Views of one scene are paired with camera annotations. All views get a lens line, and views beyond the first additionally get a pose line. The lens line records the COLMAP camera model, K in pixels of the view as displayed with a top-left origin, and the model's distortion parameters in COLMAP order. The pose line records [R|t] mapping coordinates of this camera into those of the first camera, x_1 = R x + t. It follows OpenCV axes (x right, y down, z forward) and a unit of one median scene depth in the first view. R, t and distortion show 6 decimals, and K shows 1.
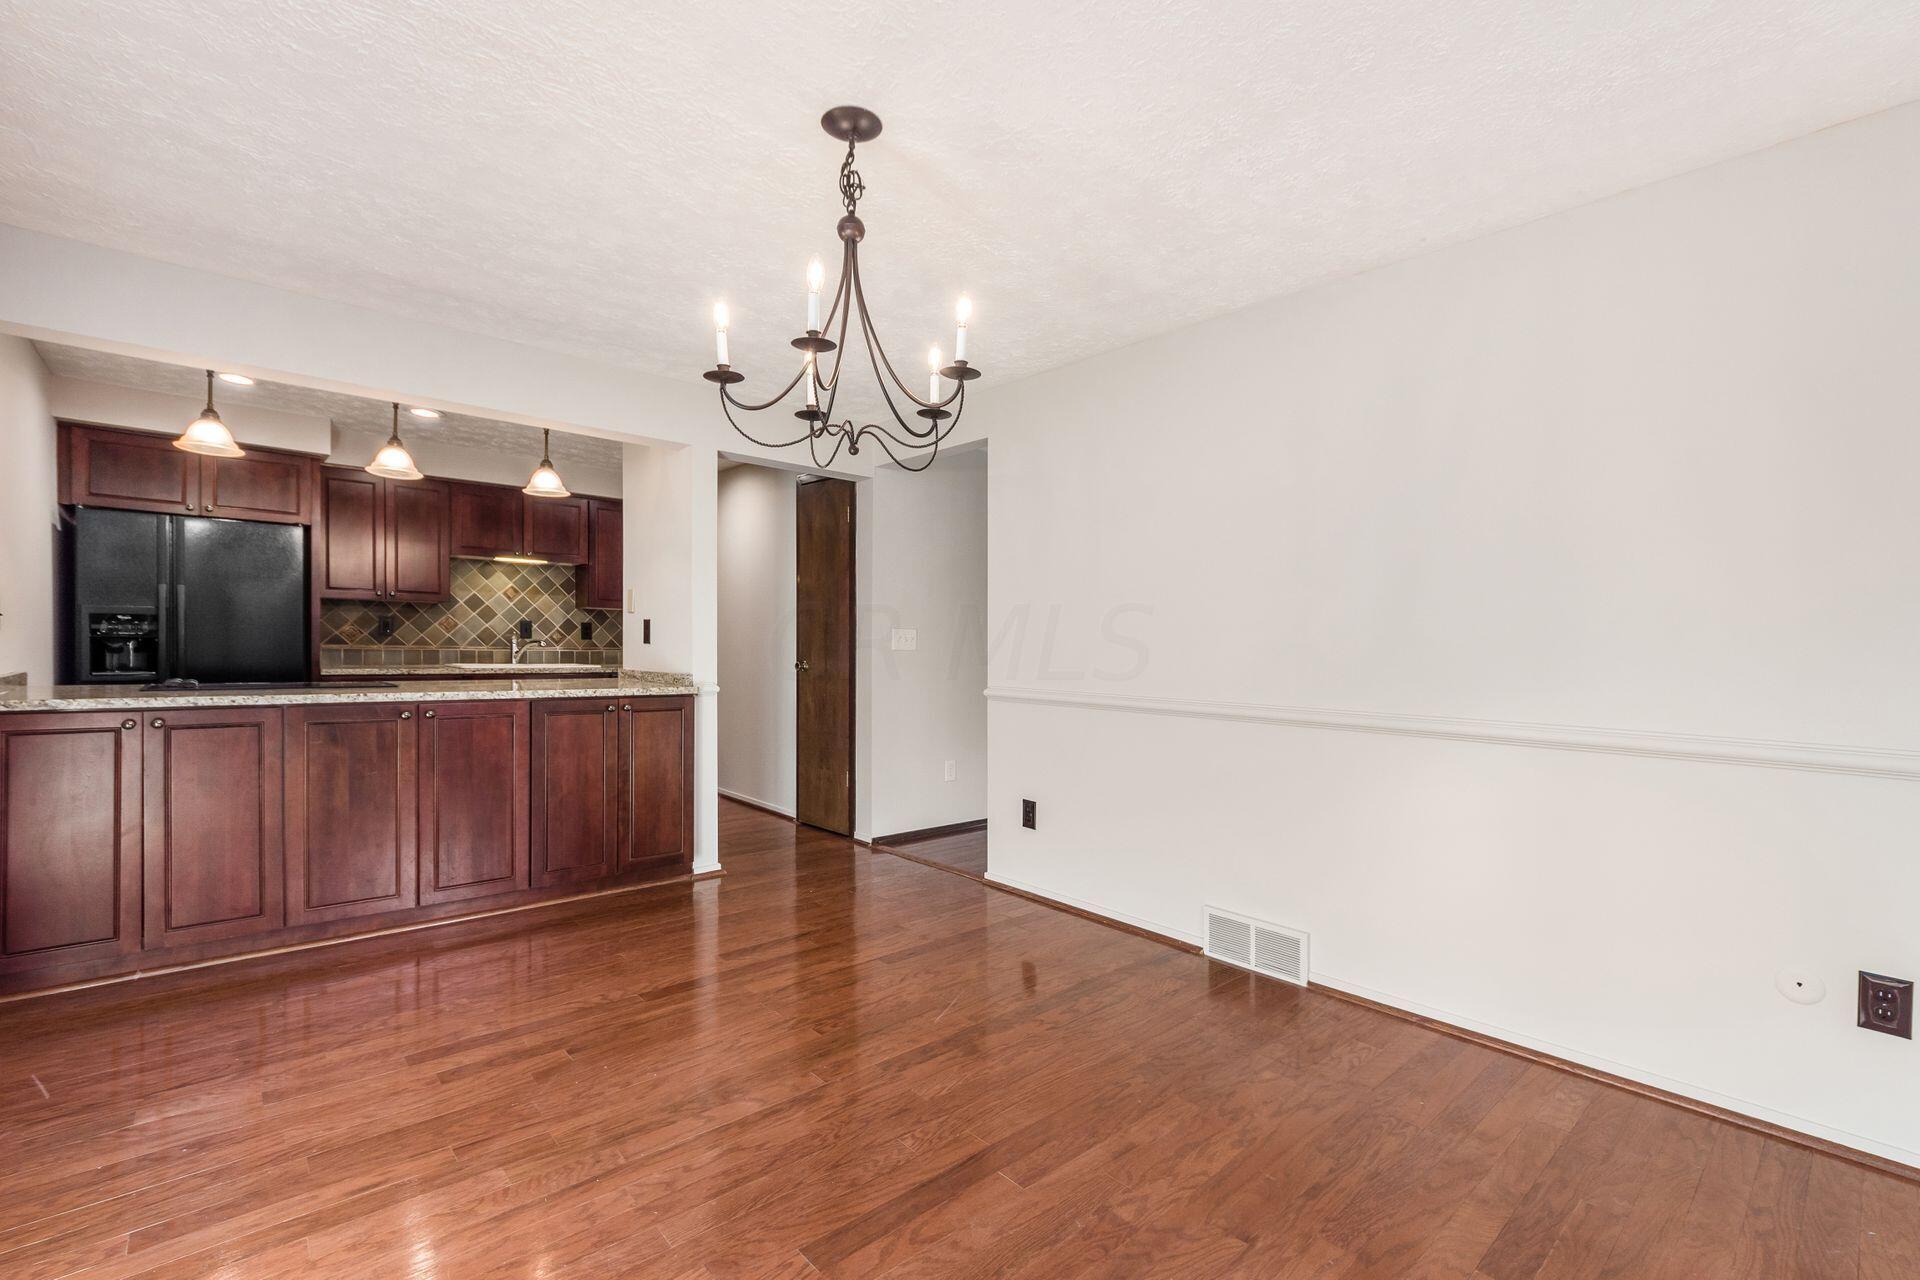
lens RADIAL K [[829.3, 0, 978.7], [0, 829.3, 669.5], [0, 0, 1]] dist [-0.000942, -0.000545]
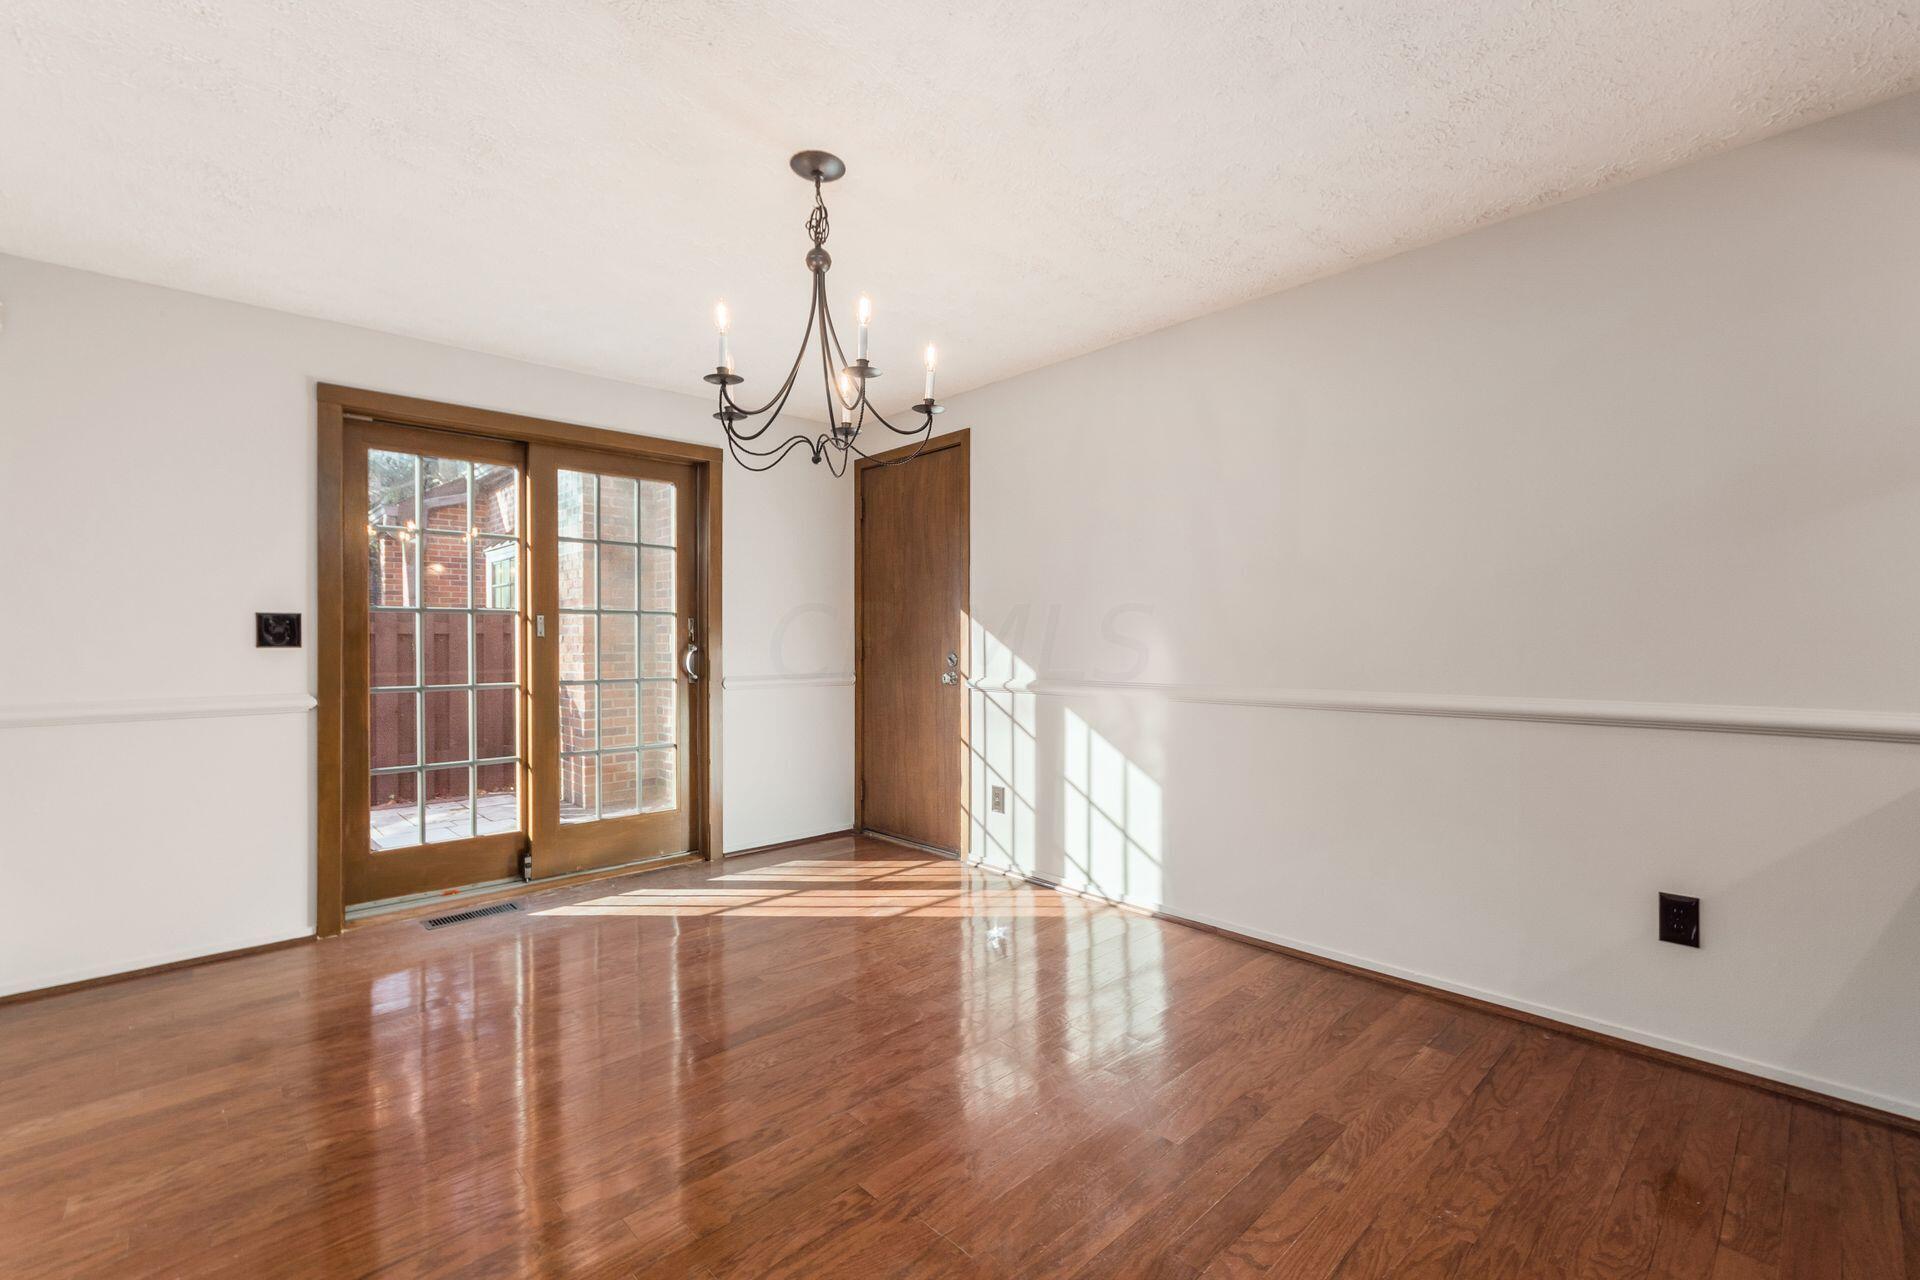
lens RADIAL K [[829.3, 0, 955.6], [0, 829.3, 643.5], [0, 0, 1]] dist [-0.000942, -0.000545]
pose [[-0.999920, -0.012103, 0.003738, -0.132289], [-0.011966, 0.999326, 0.034707, -0.022975], [-0.004155, 0.034660, -0.999391, 0.834396]]
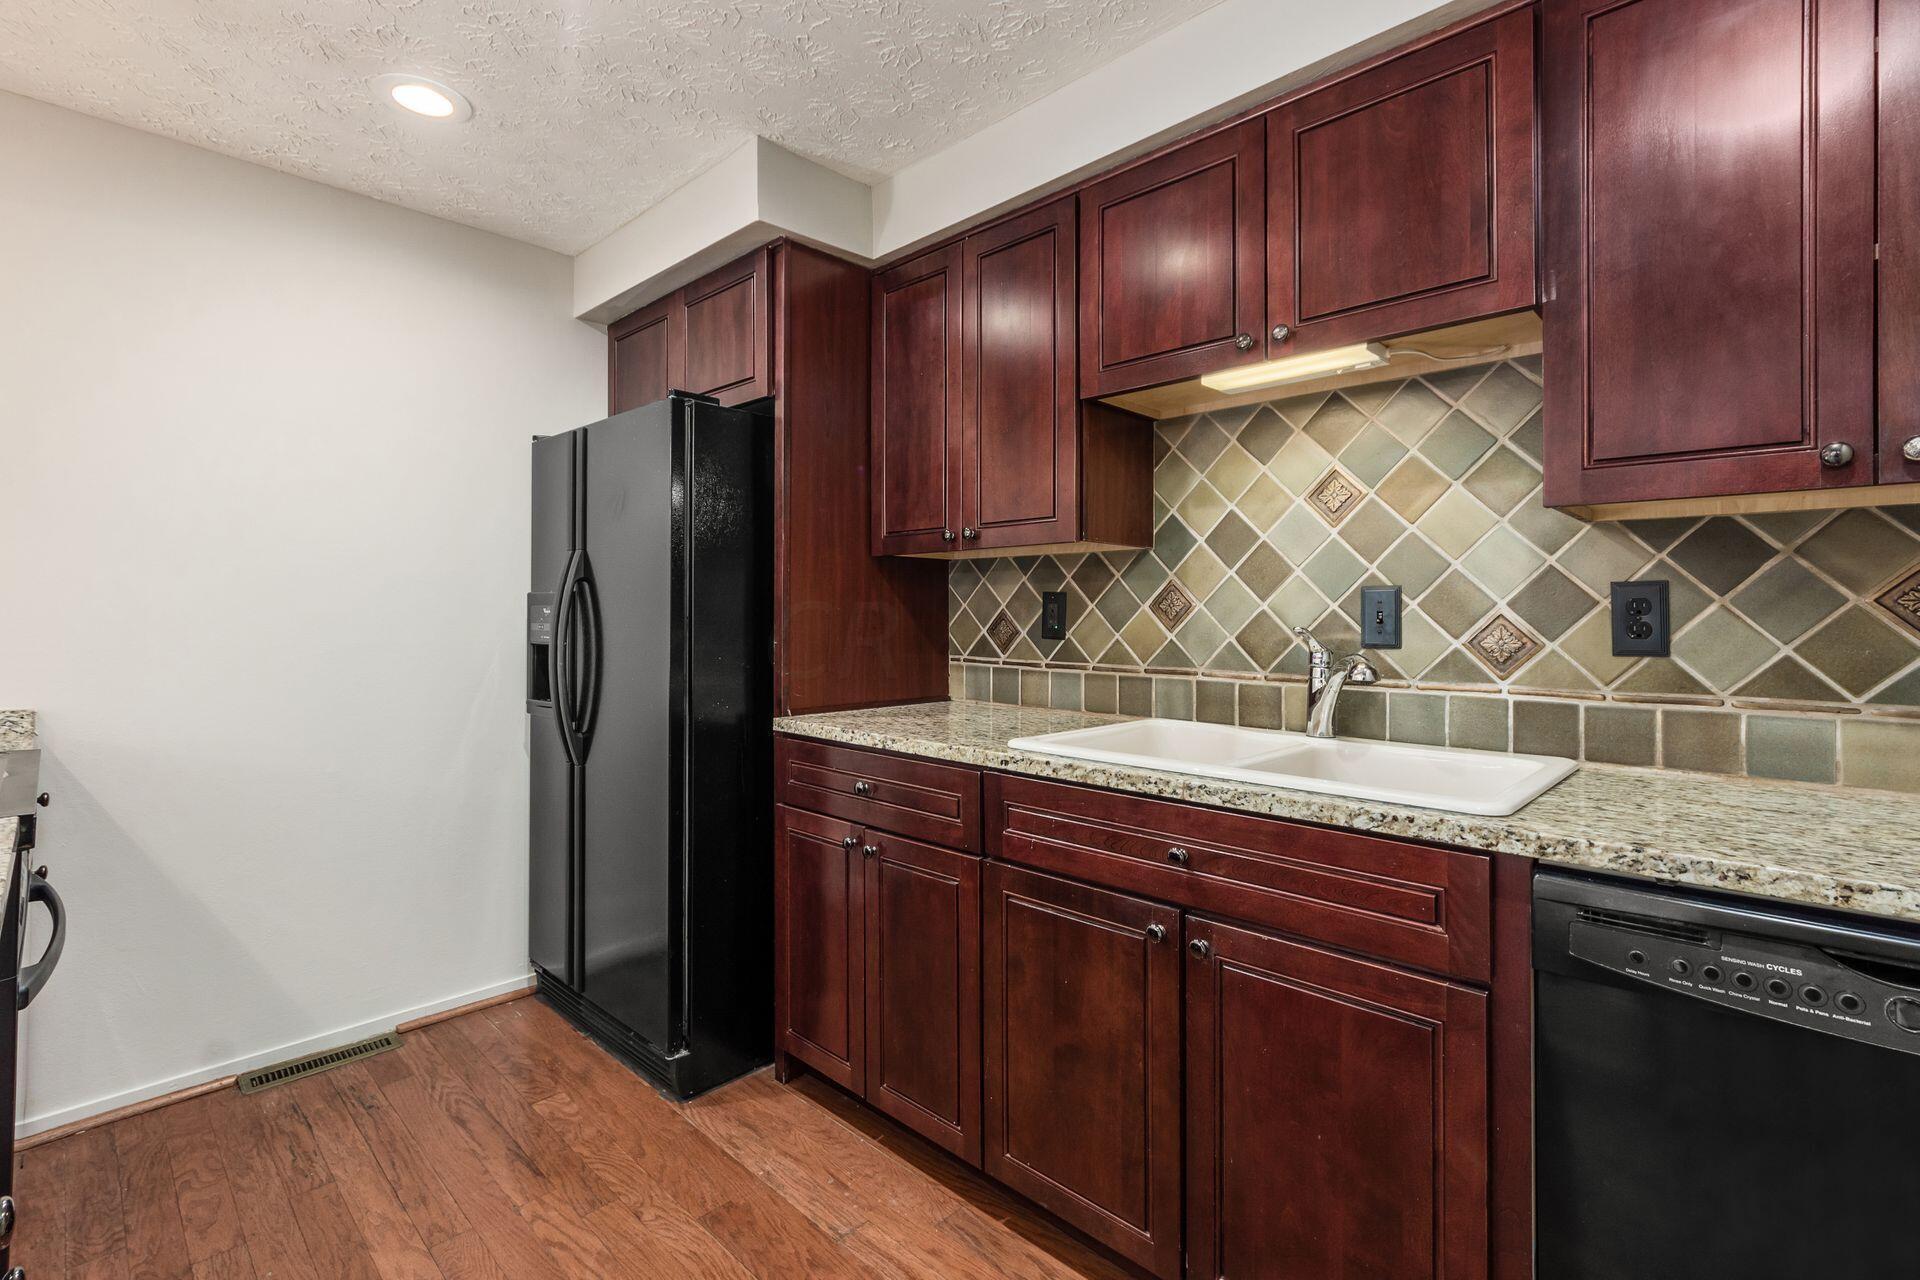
lens RADIAL K [[866.5, 0, 975.1], [0, 866.5, 604.9], [0, 0, 1]] dist [0.003891, -0.000978]
pose [[0.054521, -0.024913, -0.998202, -0.318977], [-0.030843, 0.999170, -0.026622, -0.049528], [0.998036, 0.032239, 0.053708, 1.042557]]
